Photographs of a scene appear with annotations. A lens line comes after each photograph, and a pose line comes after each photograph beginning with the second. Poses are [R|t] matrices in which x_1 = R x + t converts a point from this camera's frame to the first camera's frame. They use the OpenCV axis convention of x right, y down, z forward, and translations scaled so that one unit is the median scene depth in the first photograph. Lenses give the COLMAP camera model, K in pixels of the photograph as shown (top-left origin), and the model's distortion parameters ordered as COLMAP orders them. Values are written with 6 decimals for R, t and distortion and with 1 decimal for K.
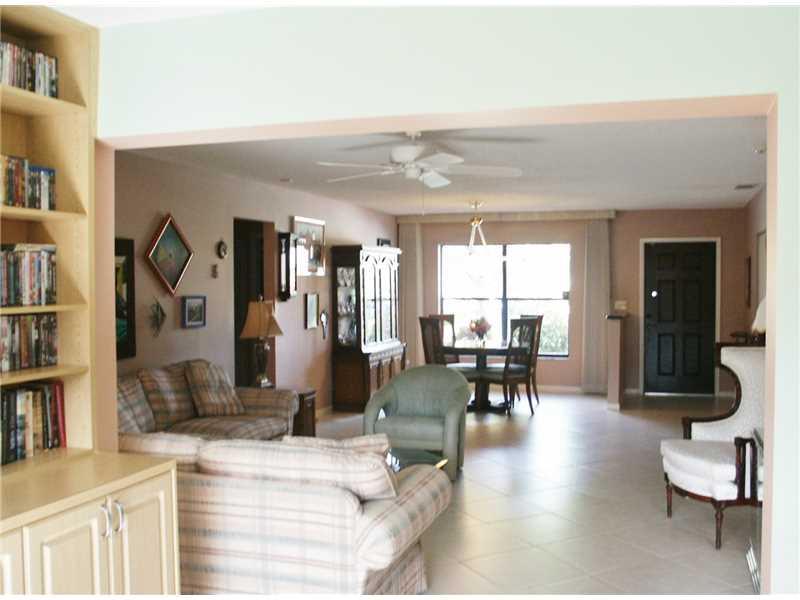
lens RADIAL K [[814.3, 0, 401.1], [0, 814.3, 312.4], [0, 0, 1]] dist [-0.116903, 0.115246]
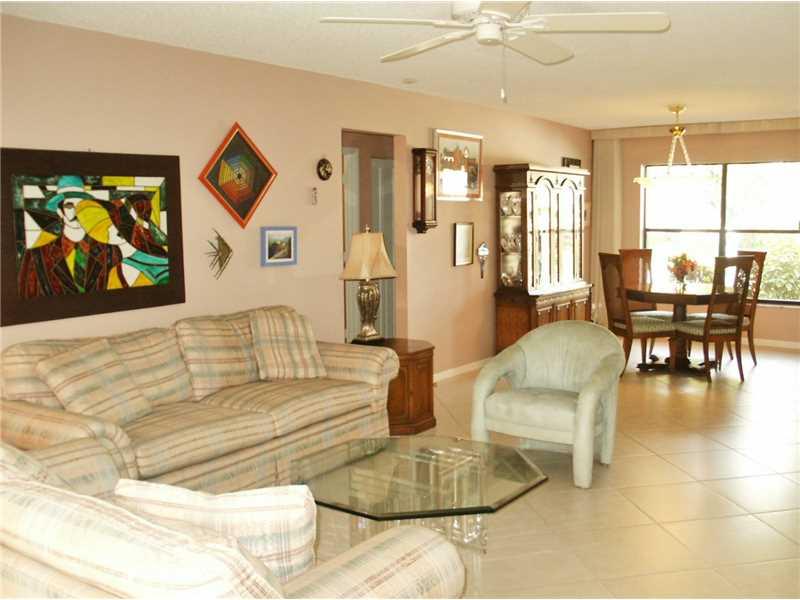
lens RADIAL K [[802.6, 0, 400.0], [0, 802.6, 300.0], [0, 0, 1]] dist [-0.117925, -0.009096]
pose [[0.954744, 0.025222, -0.296356, 0.066818], [-0.004096, 0.997418, 0.071694, -0.003377], [0.297399, -0.067235, 0.952383, 0.187747]]
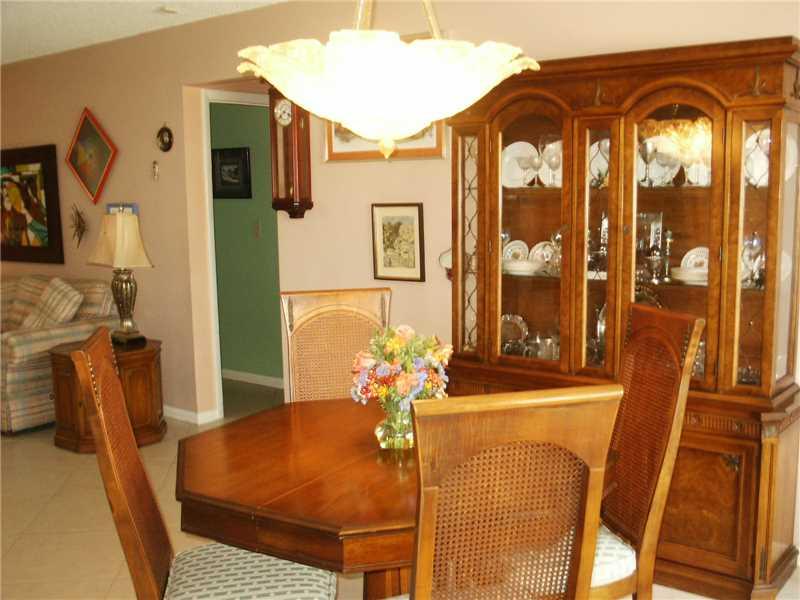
lens RADIAL K [[869.6, 0, 400.0], [0, 869.6, 300.0], [0, 0, 1]] dist [-0.010946, -0.015447]
pose [[-0.358771, 0.121625, -0.925468, 0.309565], [-0.017444, 0.990428, 0.136924, -0.033103], [0.933263, 0.065269, -0.353215, 1.073360]]
